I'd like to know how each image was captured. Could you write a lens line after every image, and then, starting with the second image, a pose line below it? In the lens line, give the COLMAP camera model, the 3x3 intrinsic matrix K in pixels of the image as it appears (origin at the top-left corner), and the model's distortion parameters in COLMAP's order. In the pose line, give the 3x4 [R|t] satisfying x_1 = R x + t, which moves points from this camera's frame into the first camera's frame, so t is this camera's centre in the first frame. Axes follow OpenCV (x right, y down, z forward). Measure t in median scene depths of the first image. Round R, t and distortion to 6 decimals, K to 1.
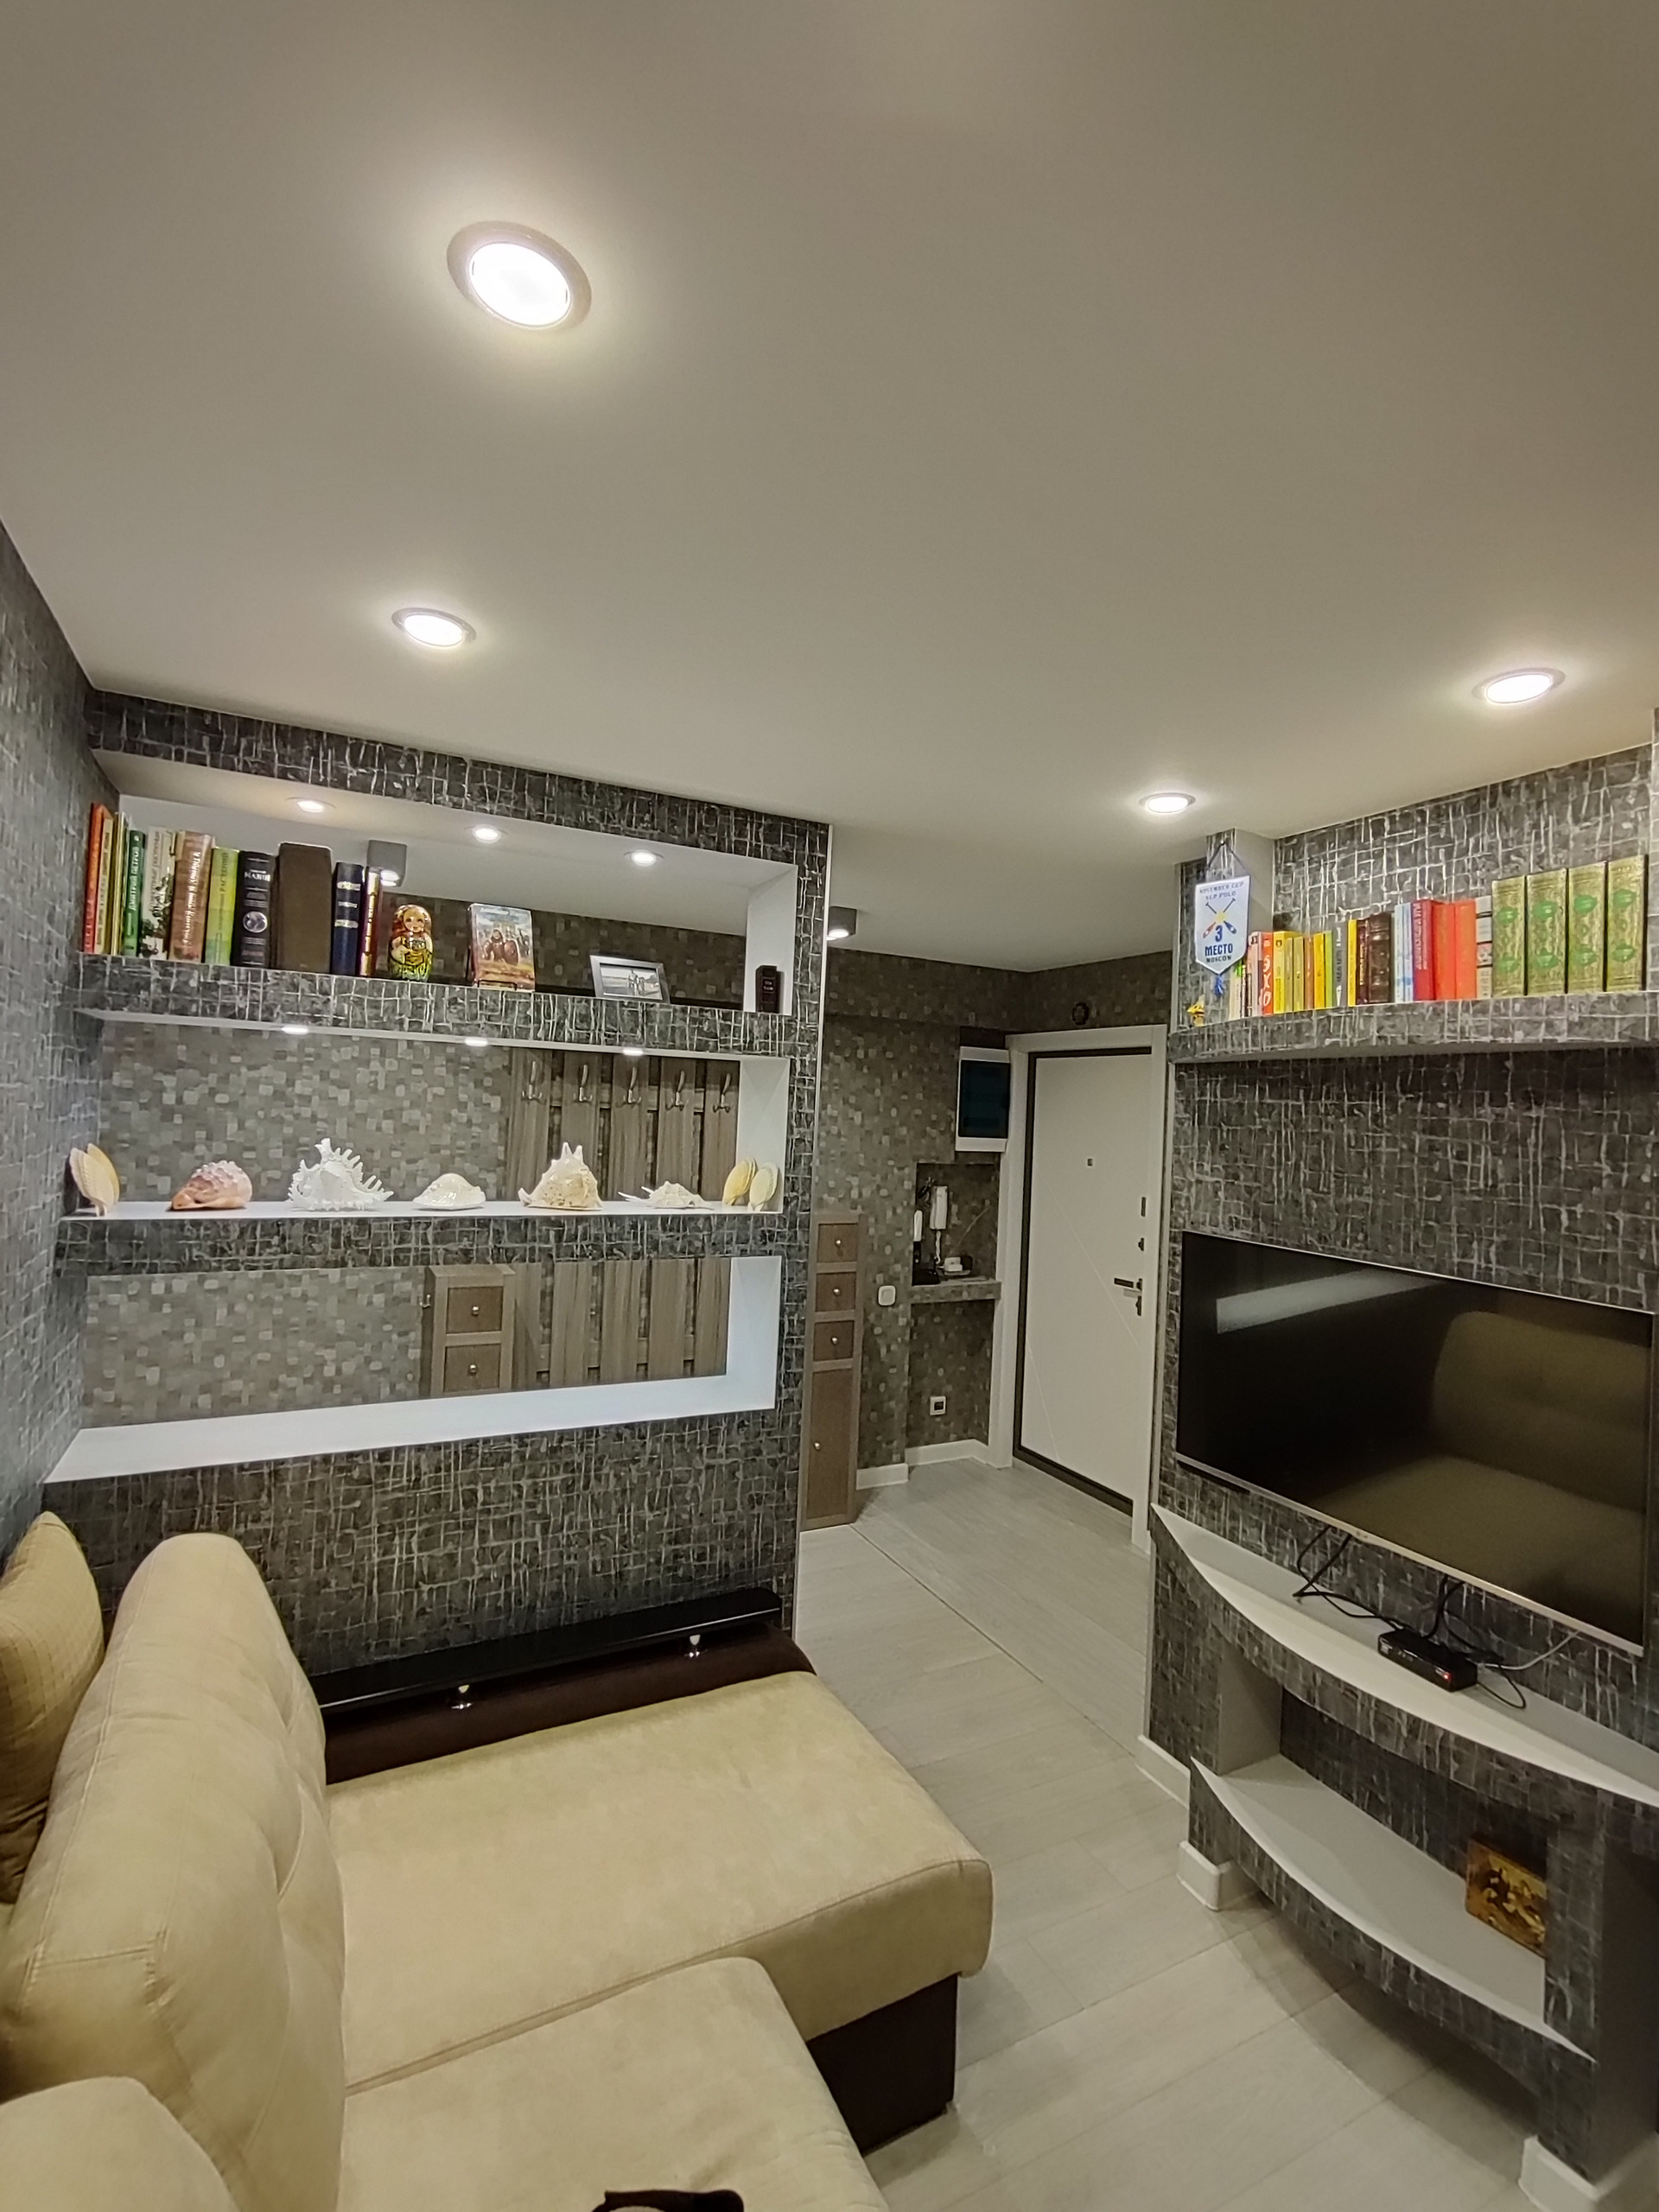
lens RADIAL K [[990.9, 0, 829.5], [0, 990.9, 1106.0], [0, 0, 1]] dist [-0.001122, -0.000223]
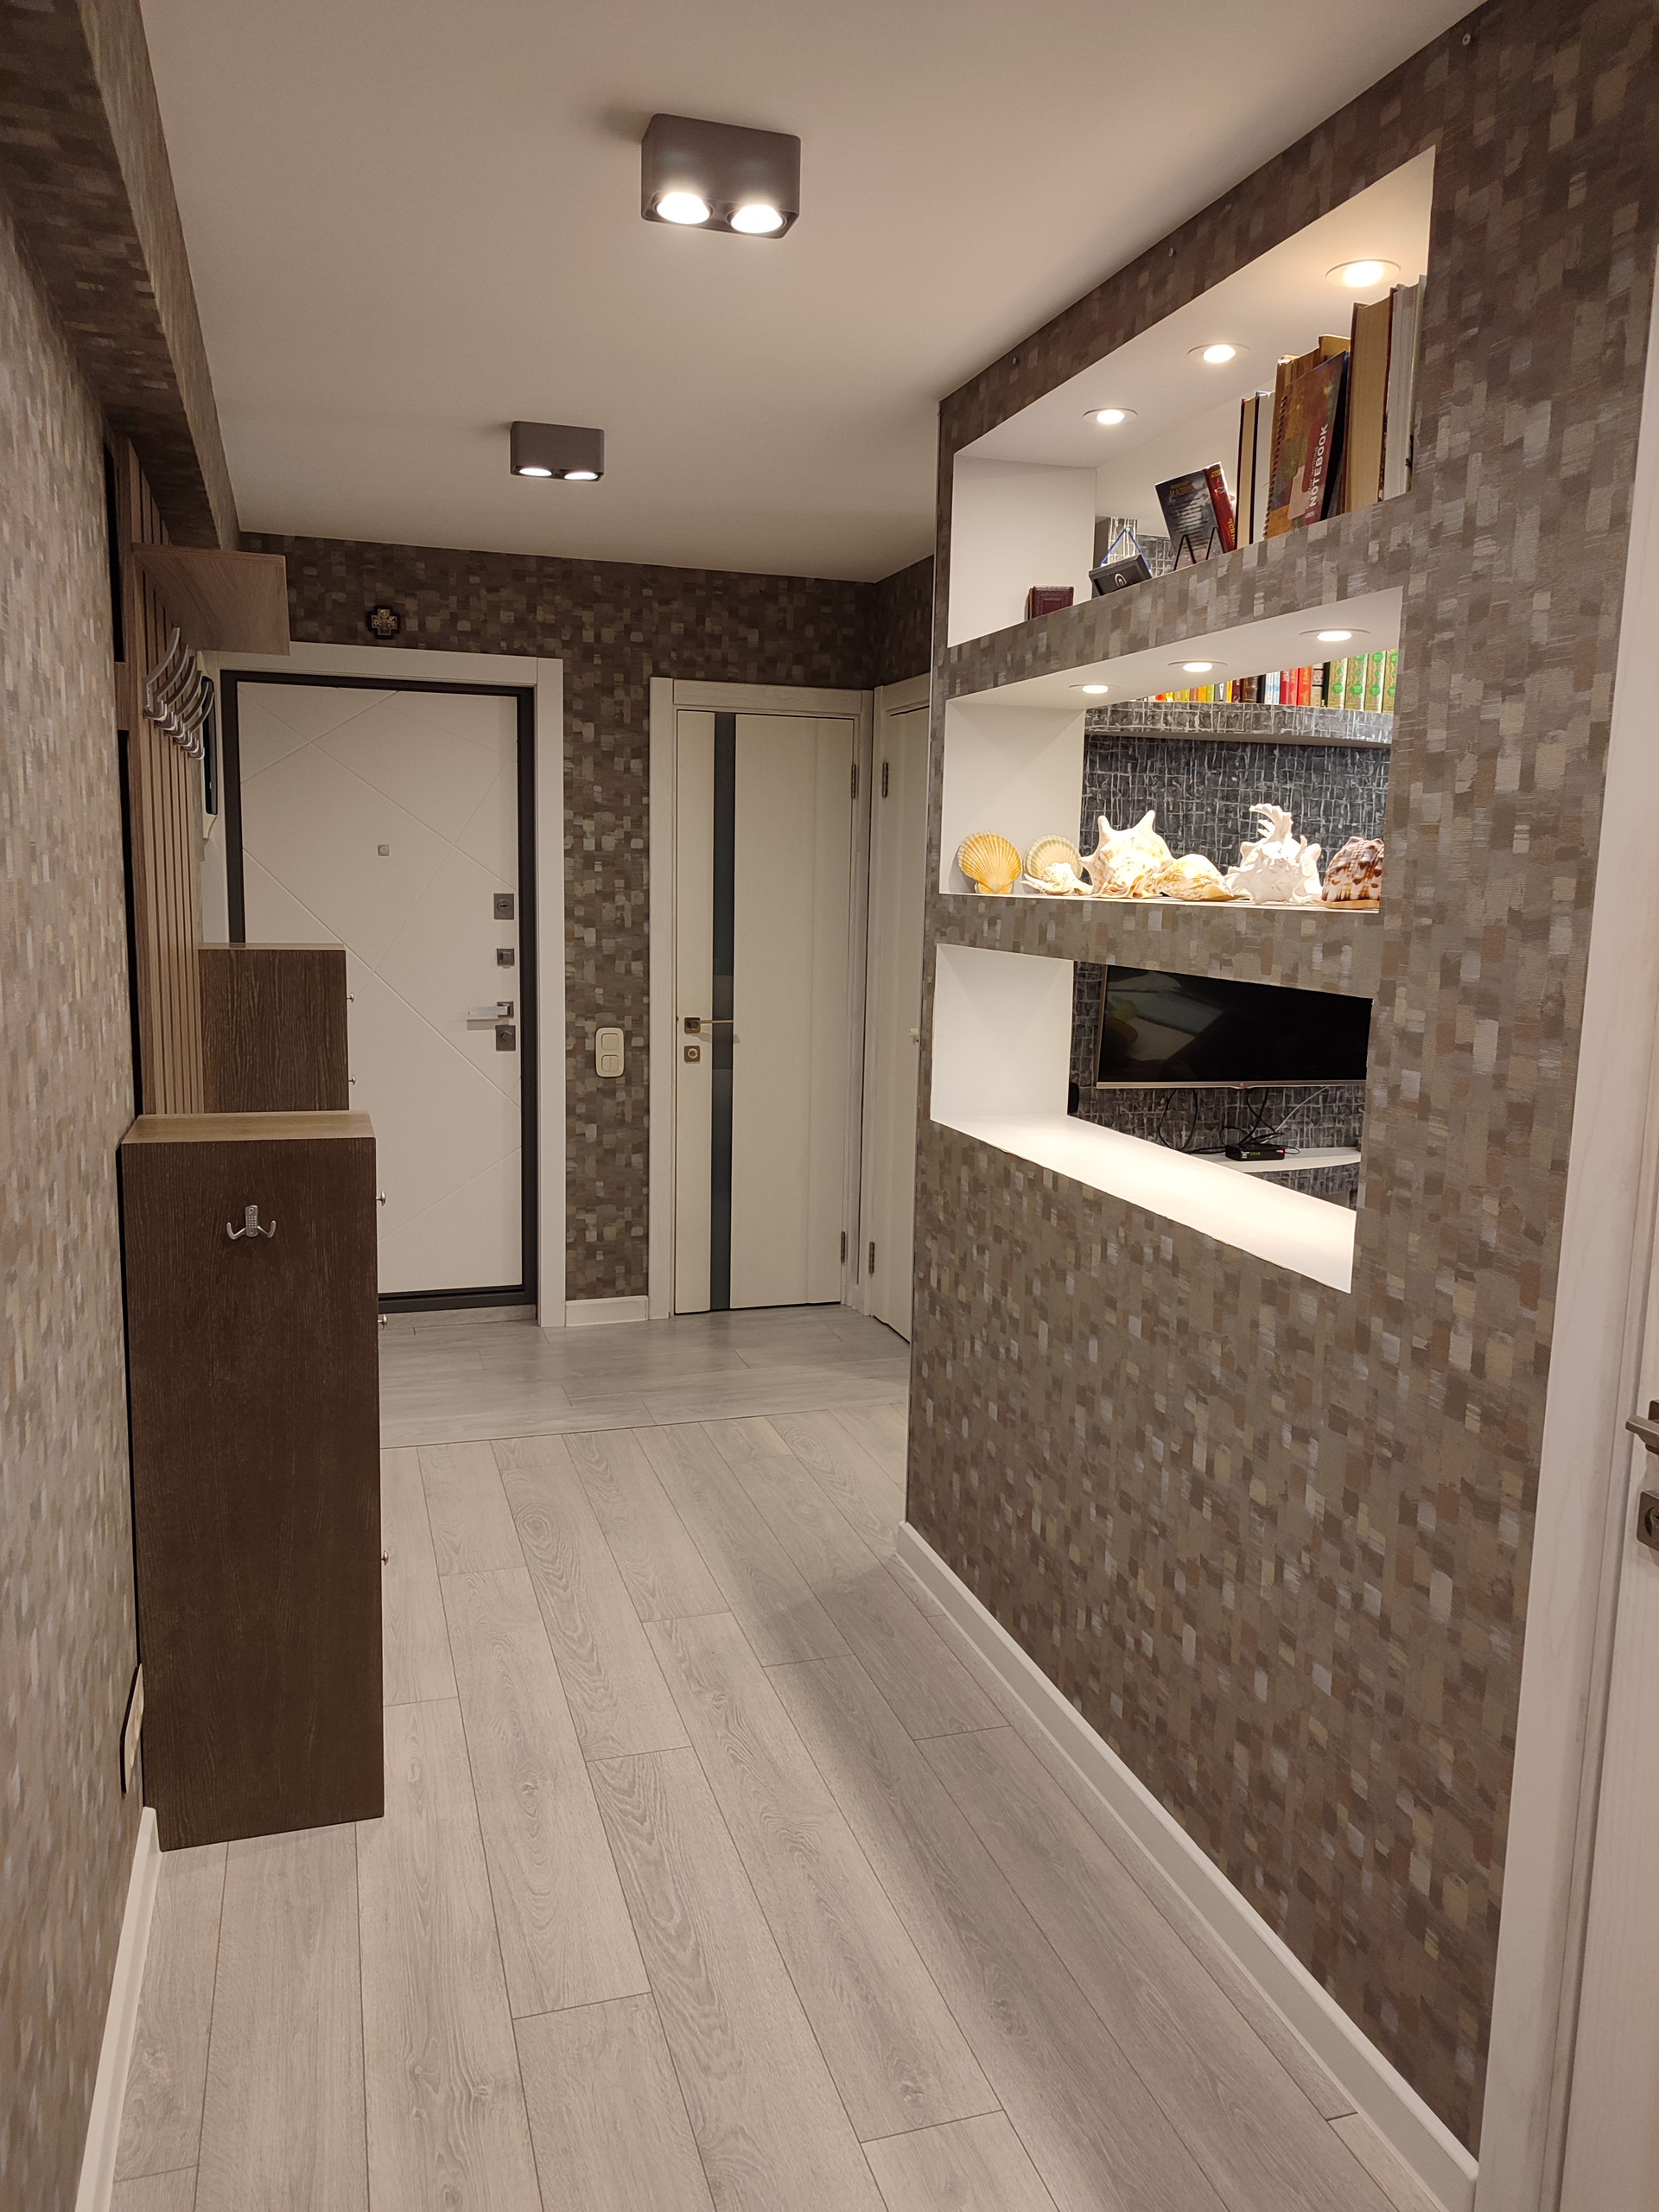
lens RADIAL K [[1630.8, 0, 829.5], [0, 1630.8, 1106.0], [0, 0, 1]] dist [-0.000907, -0.001748]
pose [[0.181909, -0.184306, 0.965888, -1.671100], [-0.018928, 0.981439, 0.190838, 0.022133], [-0.983133, -0.052998, 0.175044, 1.066518]]
